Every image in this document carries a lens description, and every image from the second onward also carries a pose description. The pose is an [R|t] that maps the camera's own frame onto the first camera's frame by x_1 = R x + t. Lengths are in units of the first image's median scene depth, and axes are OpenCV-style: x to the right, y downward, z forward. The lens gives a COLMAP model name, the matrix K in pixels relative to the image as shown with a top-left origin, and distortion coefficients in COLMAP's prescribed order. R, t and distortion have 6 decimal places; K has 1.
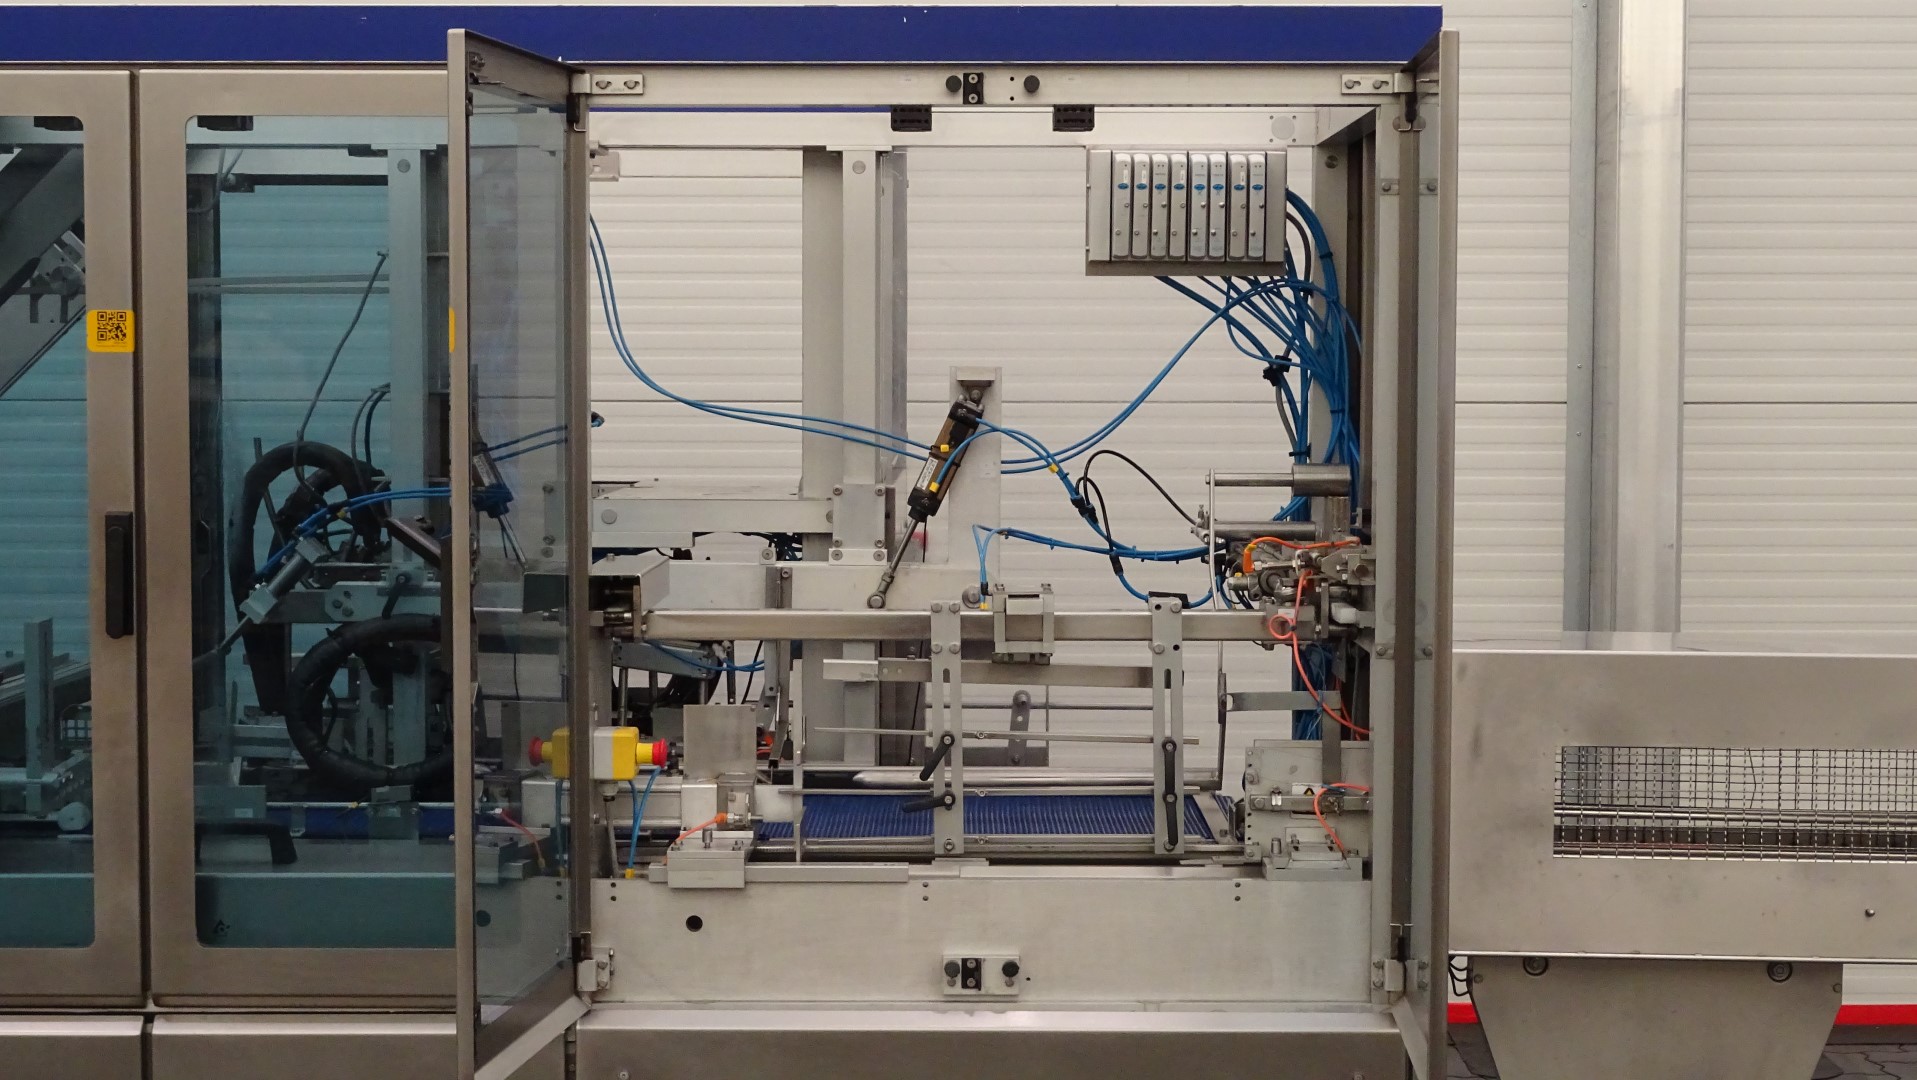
lens RADIAL K [[1382.8, 0, 961.4], [0, 1382.8, 539.8], [0, 0, 1]] dist [-0.007463, 0.001120]
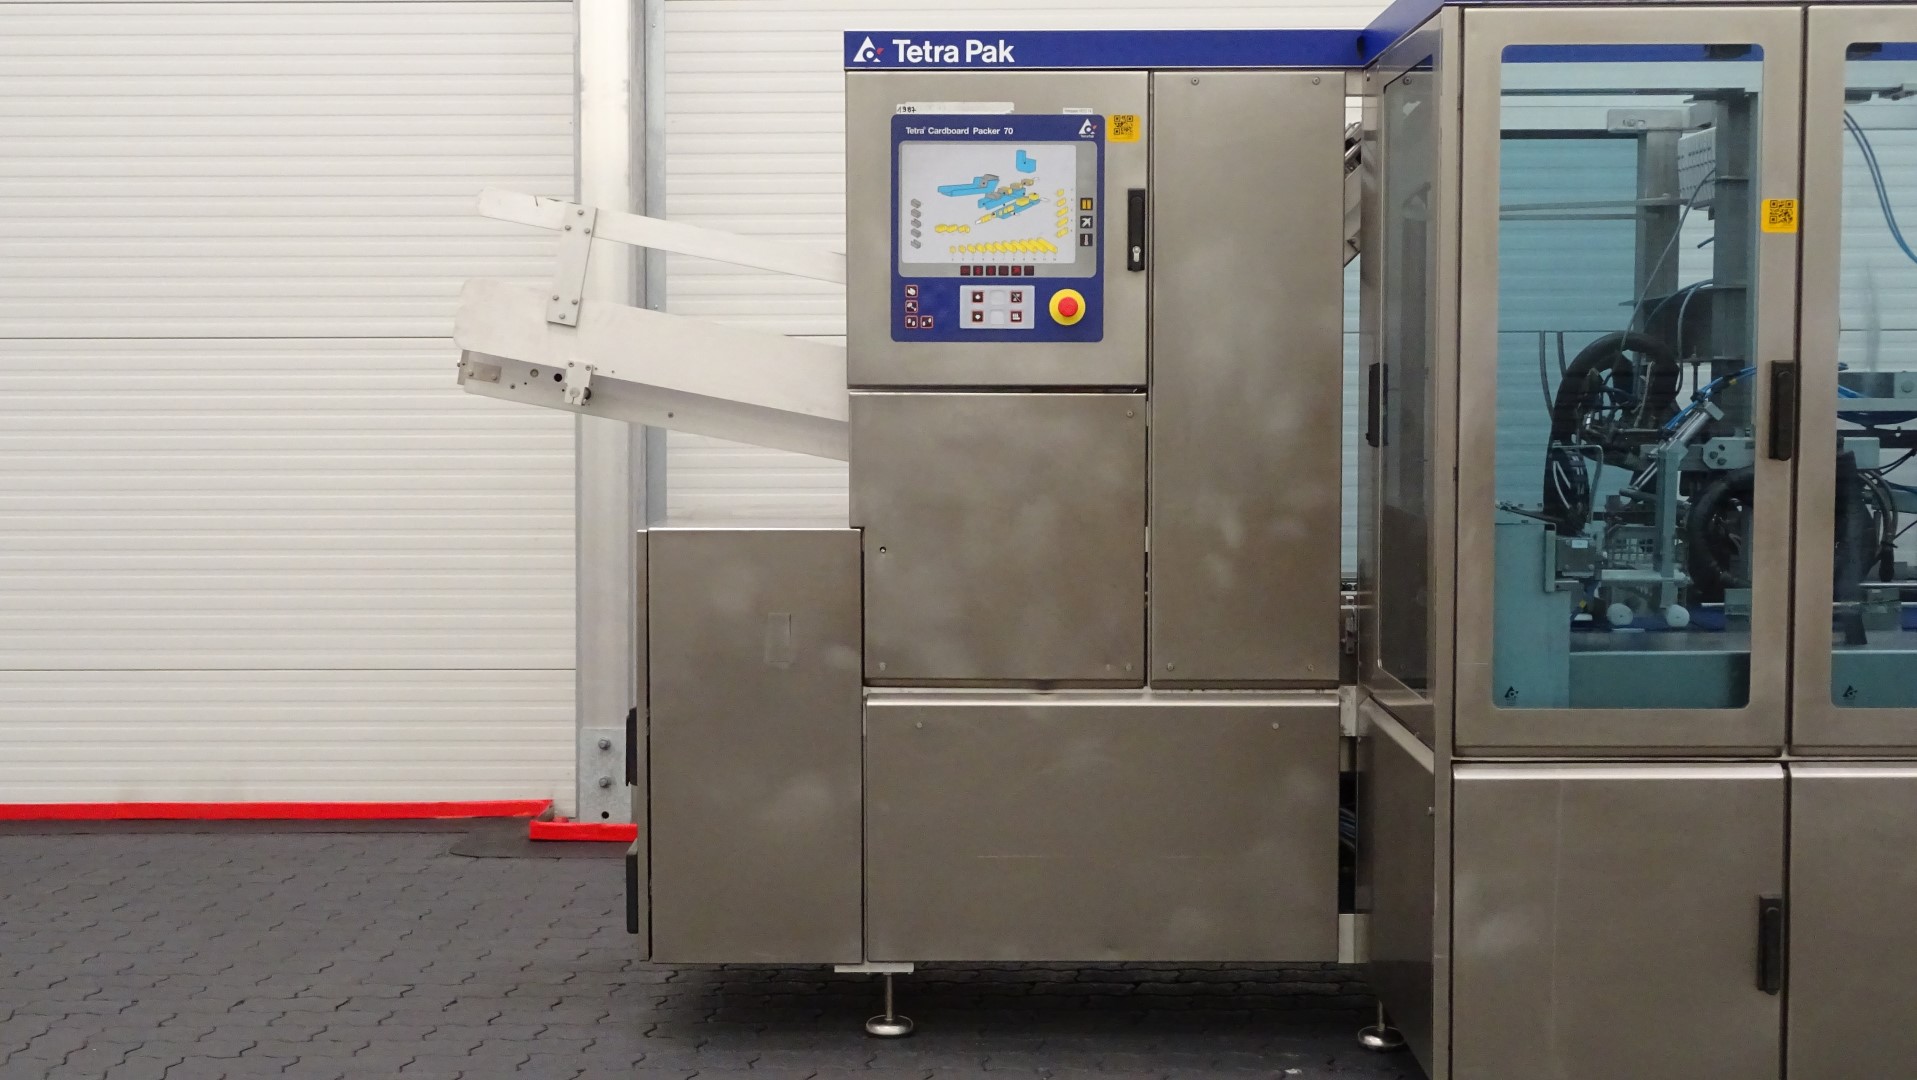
lens RADIAL K [[1382.8, 0, 956.7], [0, 1382.8, 538.8], [0, 0, 1]] dist [-0.007463, 0.001120]
pose [[0.999789, -0.012203, 0.016545, -1.366410], [0.011965, 0.999824, 0.014440, 0.113570], [-0.016719, -0.014239, 0.999759, -0.242657]]
